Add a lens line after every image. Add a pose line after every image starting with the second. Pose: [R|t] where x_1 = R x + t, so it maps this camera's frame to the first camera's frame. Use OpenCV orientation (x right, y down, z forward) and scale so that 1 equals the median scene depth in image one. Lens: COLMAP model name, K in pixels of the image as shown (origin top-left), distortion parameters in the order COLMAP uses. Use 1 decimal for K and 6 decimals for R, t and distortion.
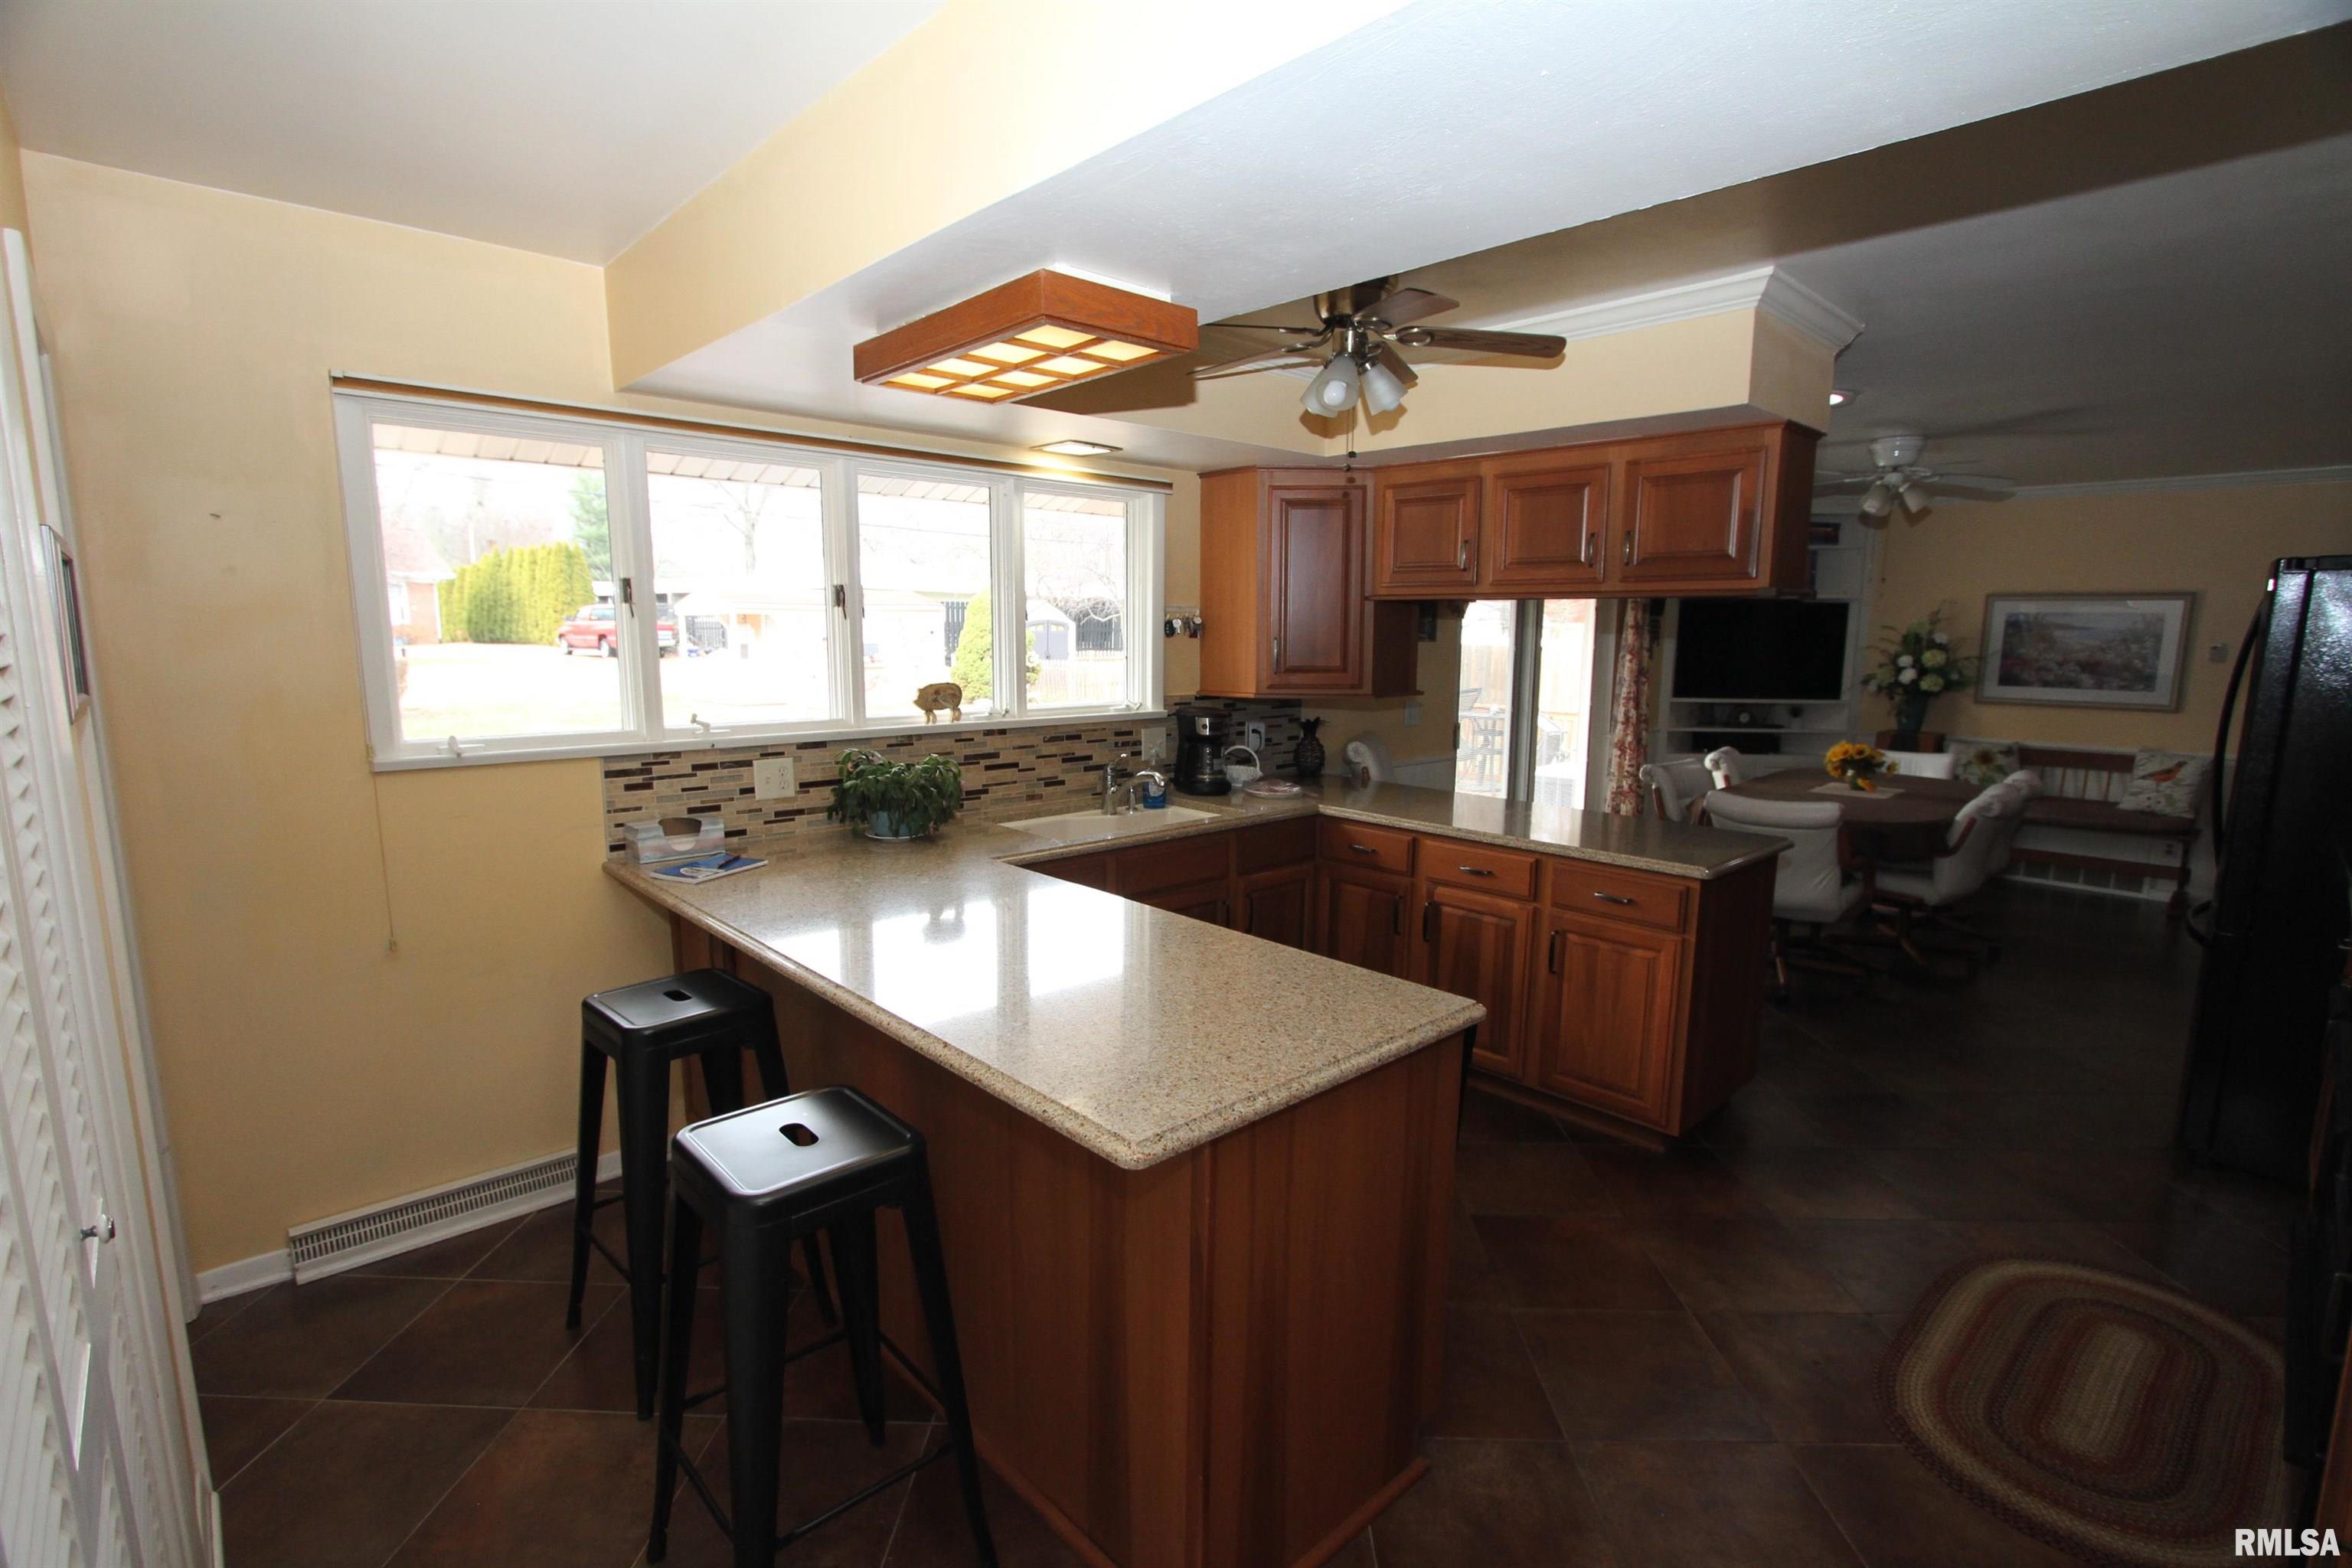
lens RADIAL K [[1086.6, 0, 1180.2], [0, 1086.6, 802.1], [0, 0, 1]] dist [-0.019086, 0.002354]
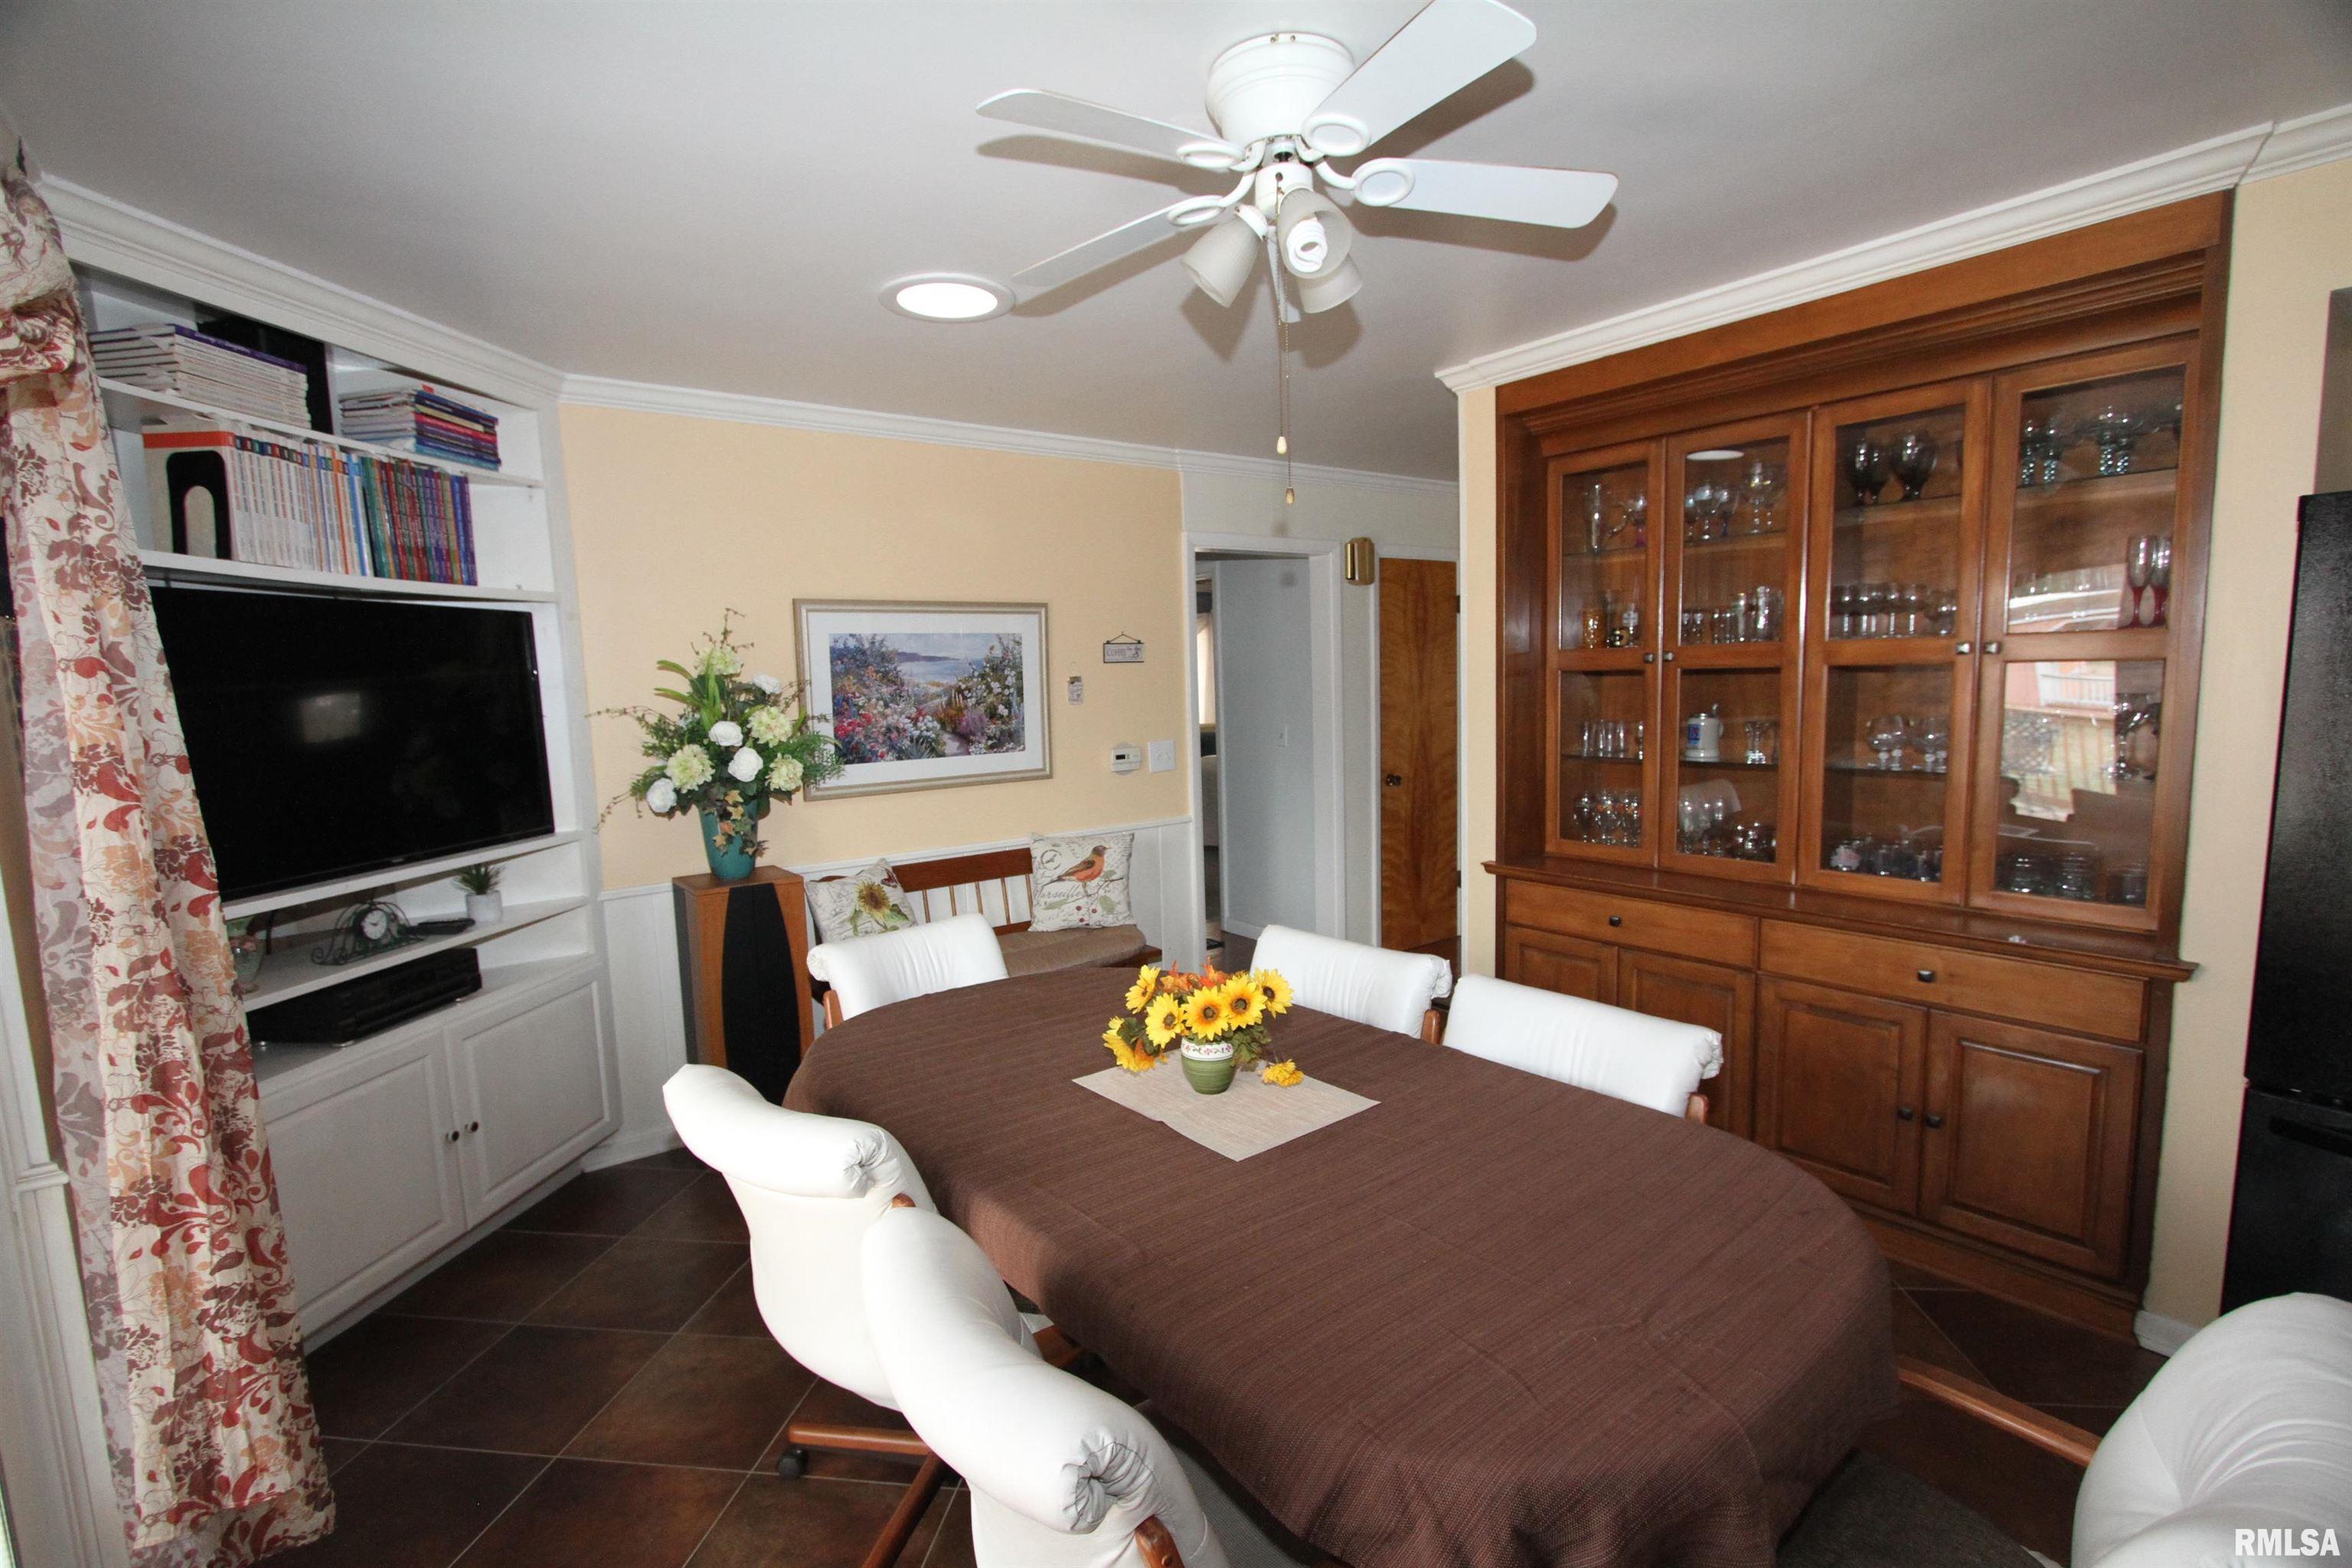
lens RADIAL K [[1086.6, 0, 1180.2], [0, 1086.6, 802.1], [0, 0, 1]] dist [-0.019086, 0.002354]
pose [[0.101907, -0.128947, 0.986401, 0.330124], [0.188508, 0.976101, 0.108125, -0.170832], [-0.976770, 0.174925, 0.123779, 1.112863]]
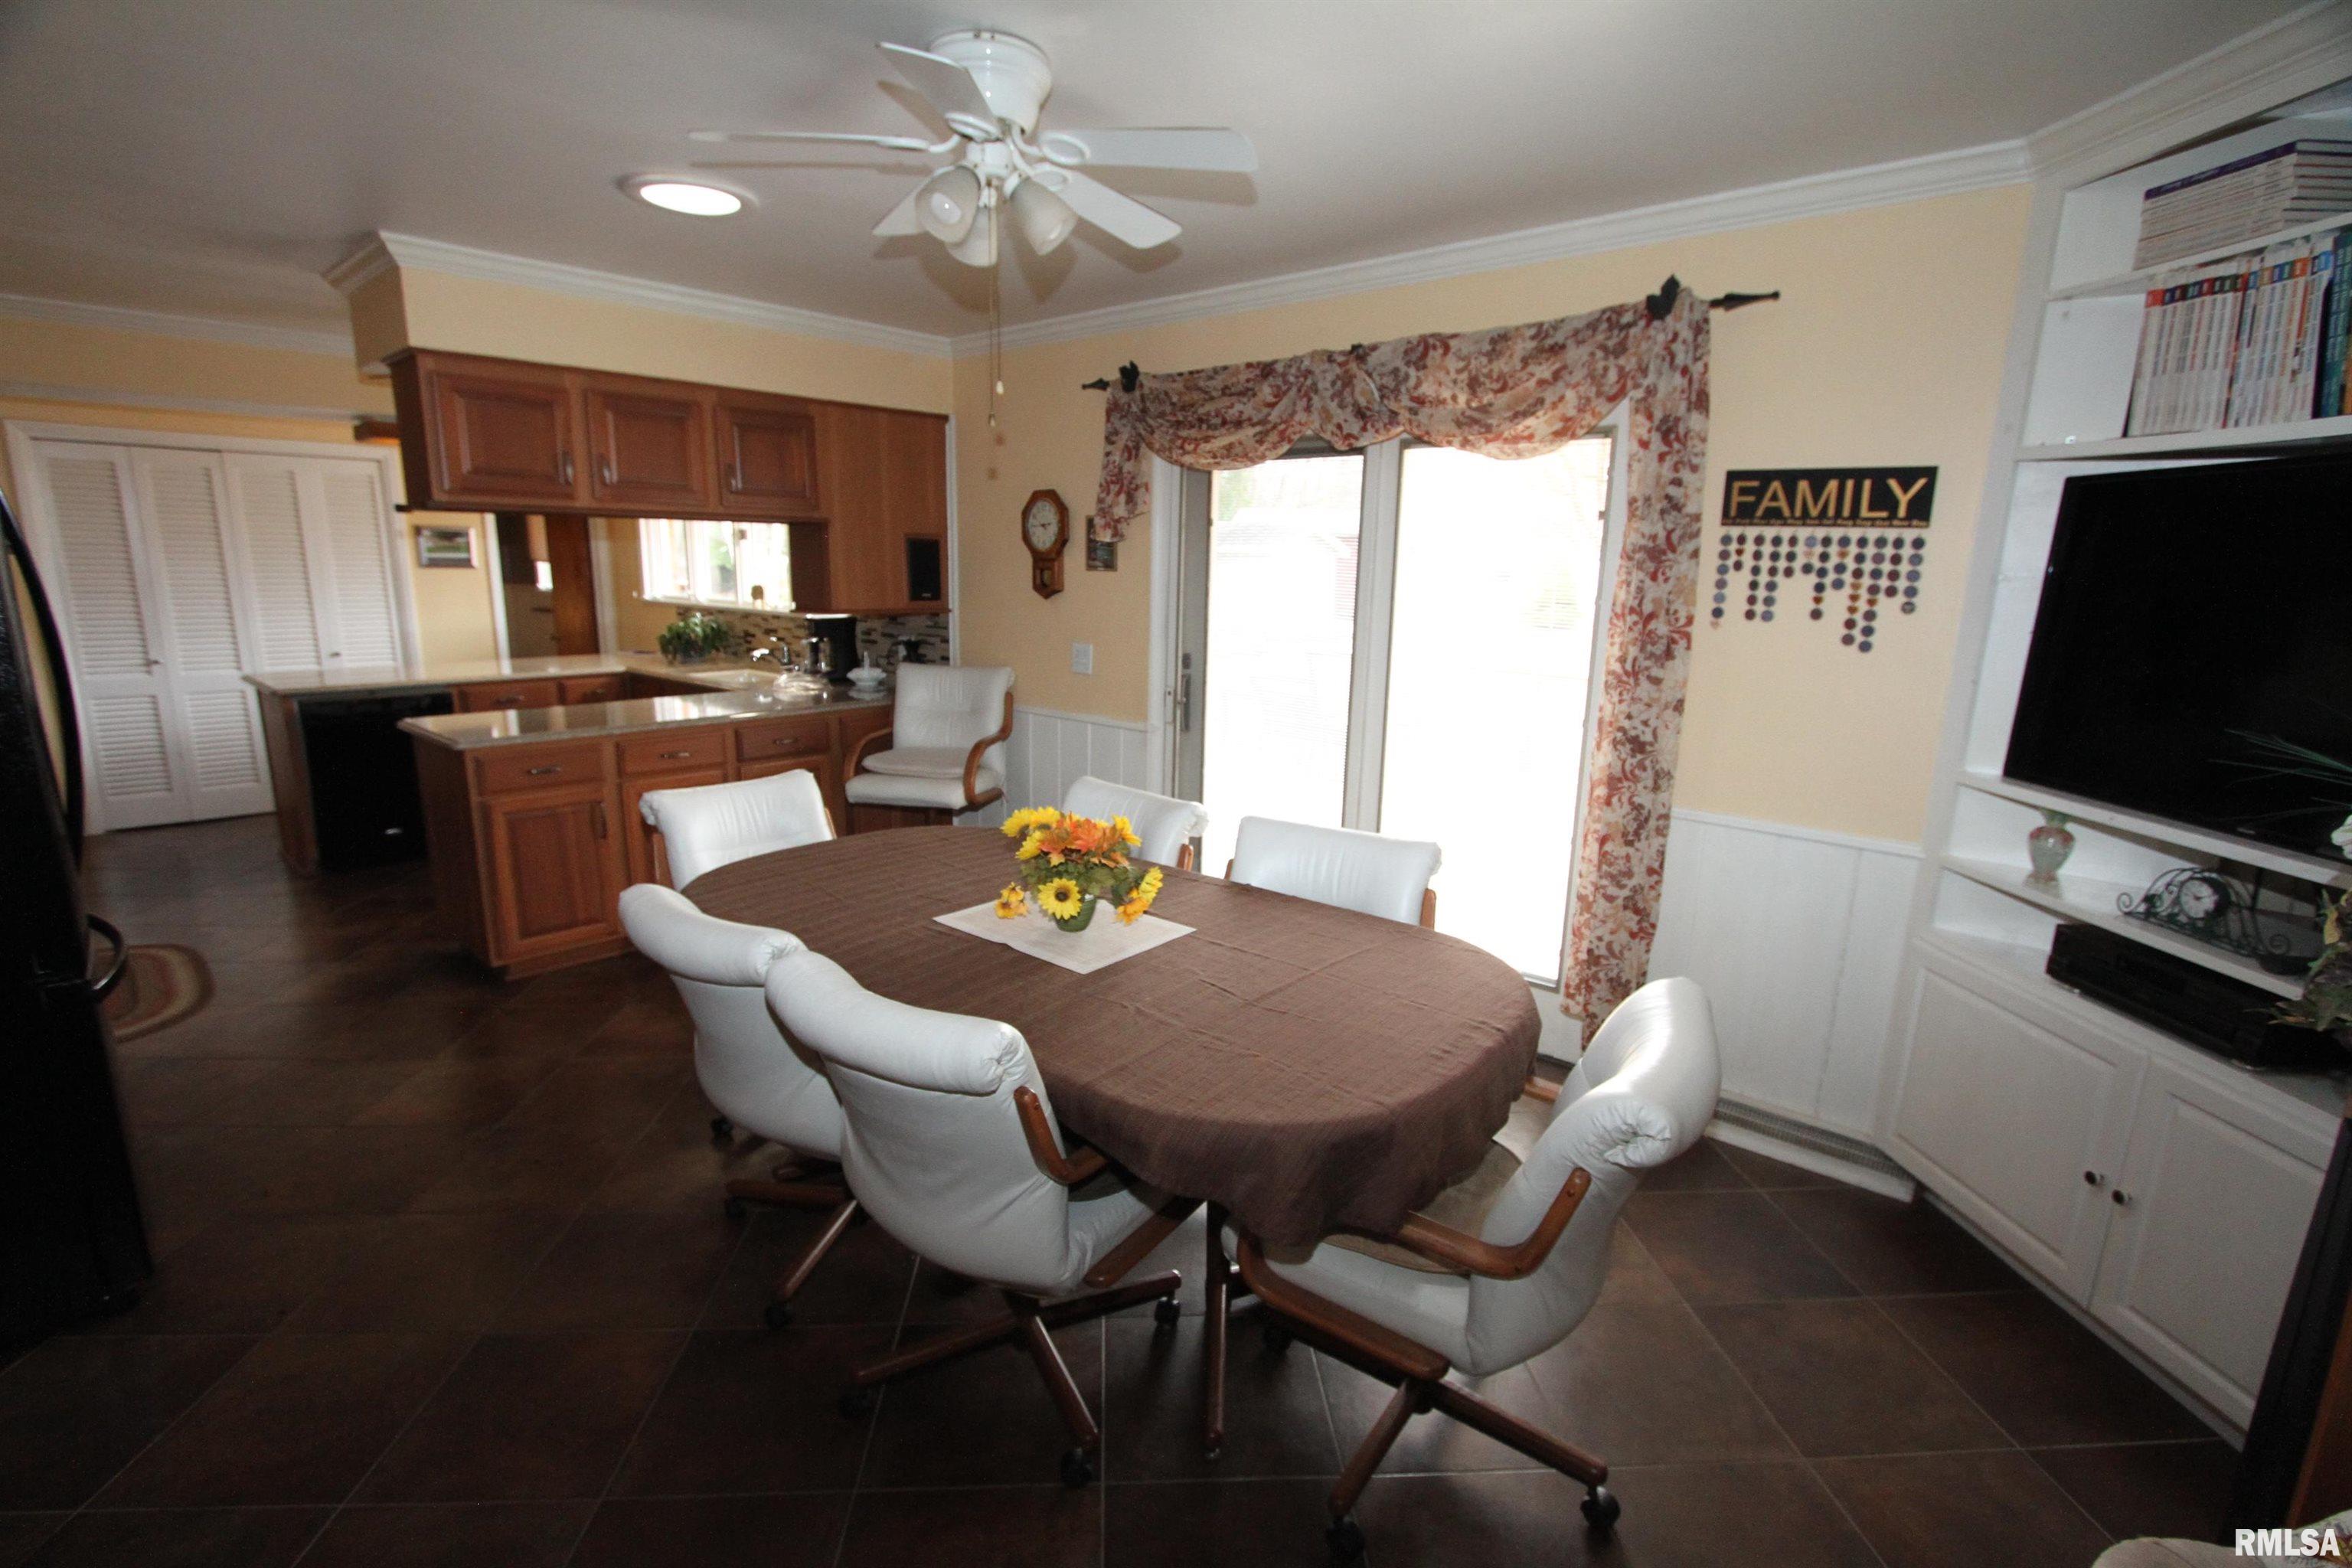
lens RADIAL K [[1086.6, 0, 1180.2], [0, 1086.6, 802.1], [0, 0, 1]] dist [-0.019086, 0.002354]
pose [[0.086433, 0.210669, -0.973729, 1.215222], [-0.180362, 0.964545, 0.192672, -0.173110], [0.979795, 0.158971, 0.121365, 1.153647]]
